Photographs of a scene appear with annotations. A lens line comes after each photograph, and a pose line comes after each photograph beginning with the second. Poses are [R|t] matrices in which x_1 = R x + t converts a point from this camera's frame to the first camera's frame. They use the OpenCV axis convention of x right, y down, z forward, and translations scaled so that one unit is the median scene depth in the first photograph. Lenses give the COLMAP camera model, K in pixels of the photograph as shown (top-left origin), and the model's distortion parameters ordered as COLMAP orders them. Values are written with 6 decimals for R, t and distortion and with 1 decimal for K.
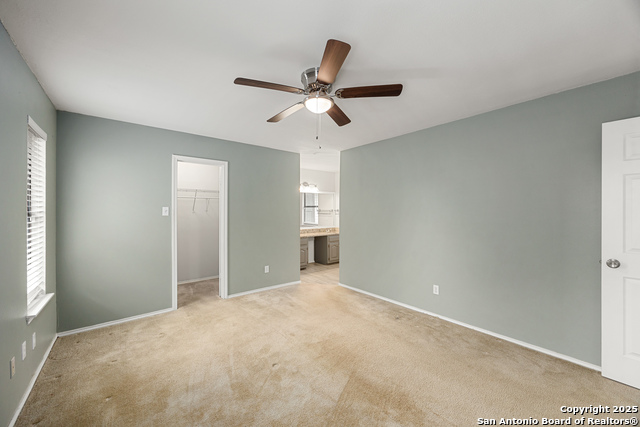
lens RADIAL K [[249.9, 0, 321.2], [0, 249.9, 211.3], [0, 0, 1]] dist [0.000912, -0.000274]
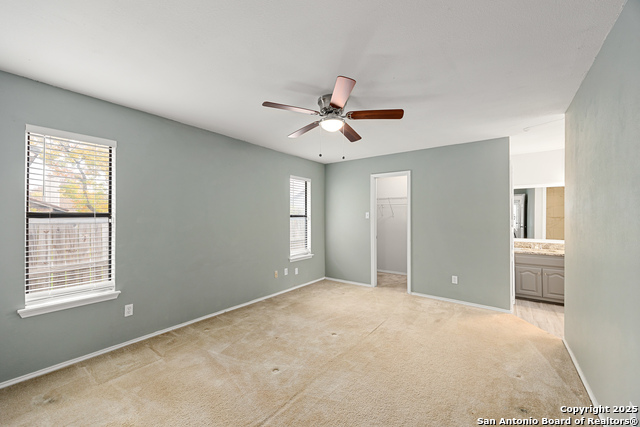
lens RADIAL K [[249.9, 0, 319.8], [0, 249.9, 215.2], [0, 0, 1]] dist [0.000912, -0.000274]
pose [[0.234635, 0.005745, -0.972067, 0.640036], [-0.000245, 0.999983, 0.005851, -0.007918], [0.972083, -0.001134, 0.234633, 0.373032]]
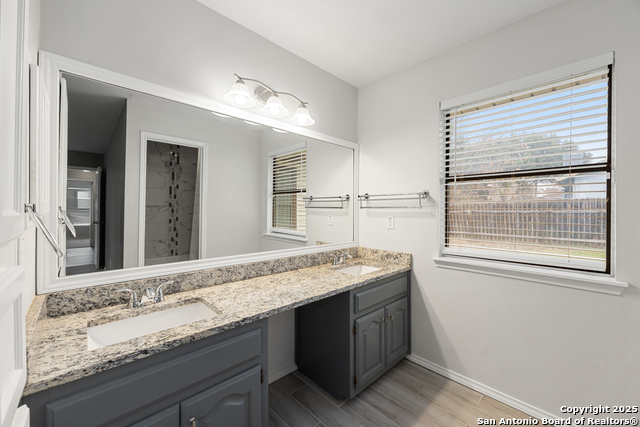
lens RADIAL K [[249.9, 0, 318.2], [0, 249.9, 212.2], [0, 0, 1]] dist [0.000912, -0.000274]
pose [[0.997445, 0.007904, 0.071000, -0.043402], [-0.008194, 0.999959, 0.003790, 0.033924], [-0.070967, -0.004363, 0.997469, 1.257238]]
